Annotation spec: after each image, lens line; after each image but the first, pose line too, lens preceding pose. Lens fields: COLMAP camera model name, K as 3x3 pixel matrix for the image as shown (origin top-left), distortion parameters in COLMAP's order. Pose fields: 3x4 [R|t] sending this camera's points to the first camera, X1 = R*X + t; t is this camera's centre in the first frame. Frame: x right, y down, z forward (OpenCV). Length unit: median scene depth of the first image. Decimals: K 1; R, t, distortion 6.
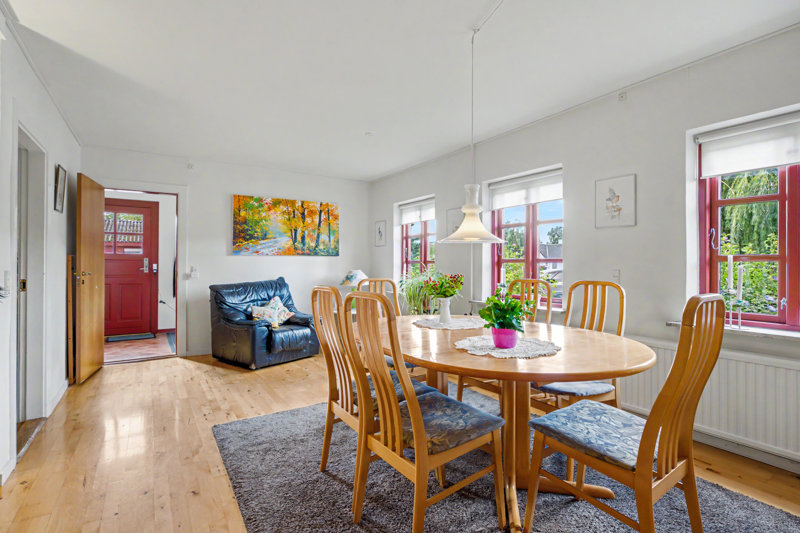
lens RADIAL K [[402.7, 0, 396.1], [0, 402.7, 260.9], [0, 0, 1]] dist [0.004691, 0.000712]
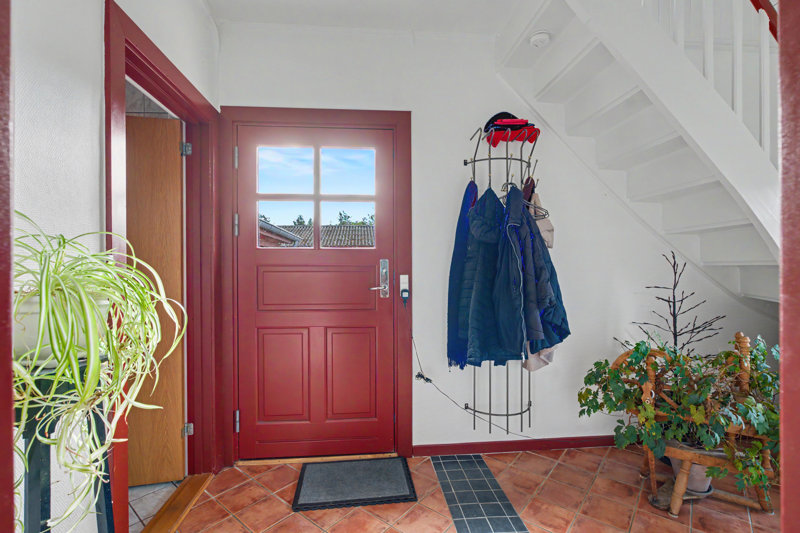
lens RADIAL K [[370.8, 0, 402.3], [0, 370.8, 265.3], [0, 0, 1]] dist [-0.000046, -0.000003]
pose [[0.877565, -0.007032, -0.479406, -0.431122], [0.010246, 0.999939, 0.004088, -0.003248], [0.479349, -0.008500, 0.877583, 0.691277]]
